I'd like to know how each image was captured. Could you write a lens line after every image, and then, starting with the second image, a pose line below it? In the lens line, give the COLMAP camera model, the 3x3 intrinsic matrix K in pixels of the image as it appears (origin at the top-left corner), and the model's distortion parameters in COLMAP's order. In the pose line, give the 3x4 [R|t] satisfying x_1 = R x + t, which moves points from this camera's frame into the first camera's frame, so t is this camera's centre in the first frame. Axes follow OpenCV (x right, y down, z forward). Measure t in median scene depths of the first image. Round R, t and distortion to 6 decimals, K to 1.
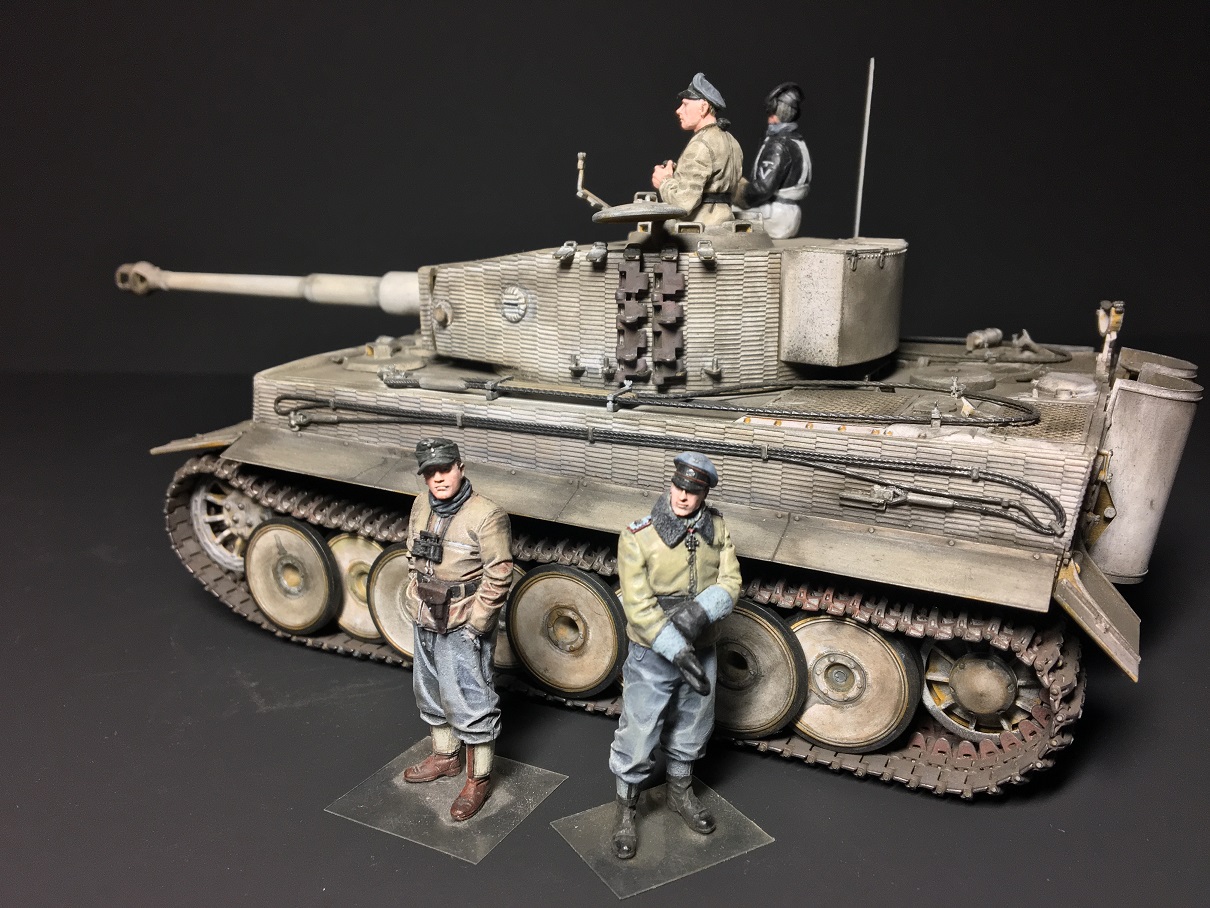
lens RADIAL K [[1052.6, 0, 610.9], [0, 1052.6, 457.7], [0, 0, 1]] dist [0.111962, -0.282602]
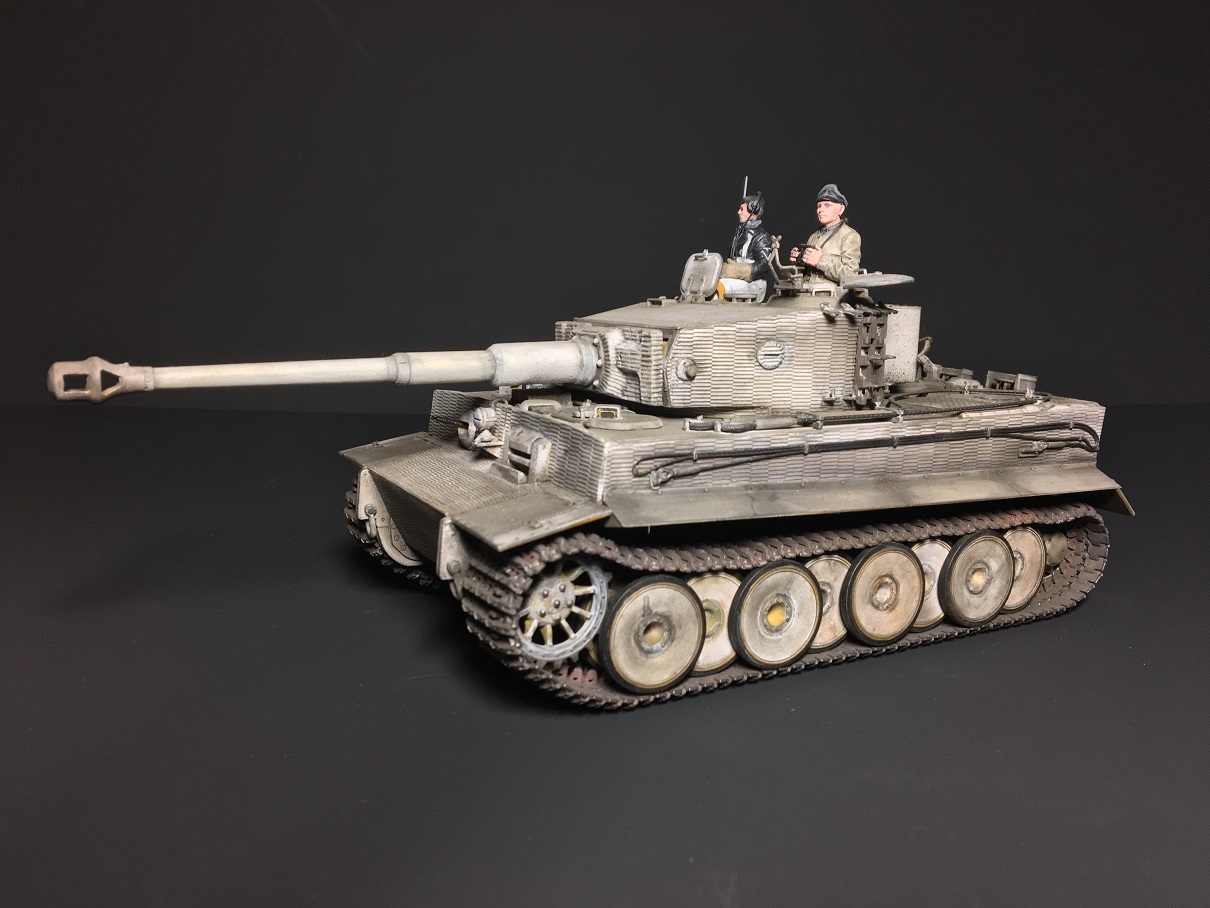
lens RADIAL K [[981.9, 0, 570.4], [0, 981.9, 458.4], [0, 0, 1]] dist [0.115587, -0.212679]
pose [[0.575468, -0.129189, 0.807556, -1.182037], [0.184070, 0.982569, 0.026018, -0.100866], [-0.796841, 0.133675, 0.589217, 0.531669]]
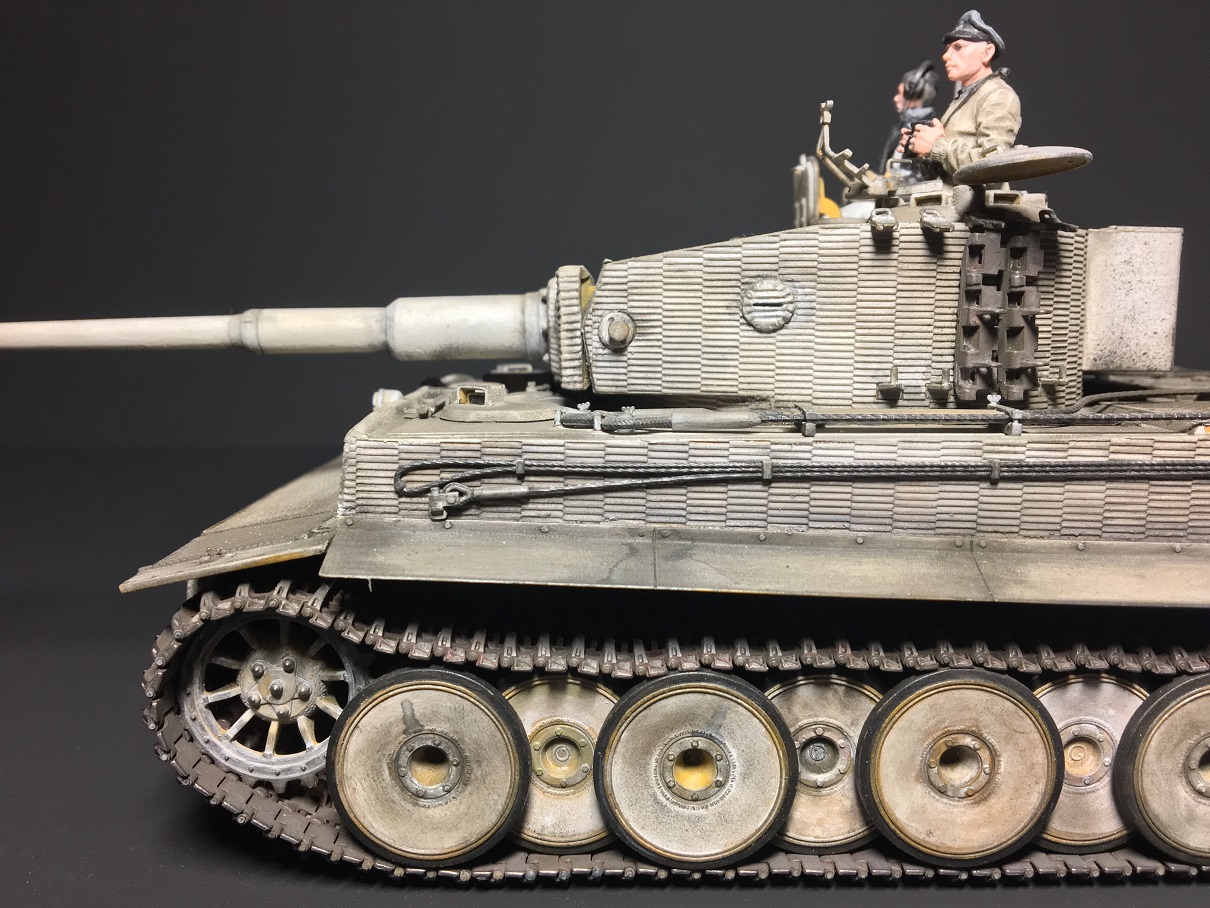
lens RADIAL K [[1014.9, 0, 604.3], [0, 1014.9, 459.7], [0, 0, 1]] dist [0.081929, -0.154997]
pose [[0.894798, -0.062630, 0.442056, -0.496596], [0.108707, 0.990877, -0.079655, -0.002978], [-0.433034, 0.119330, 0.893444, 0.465939]]
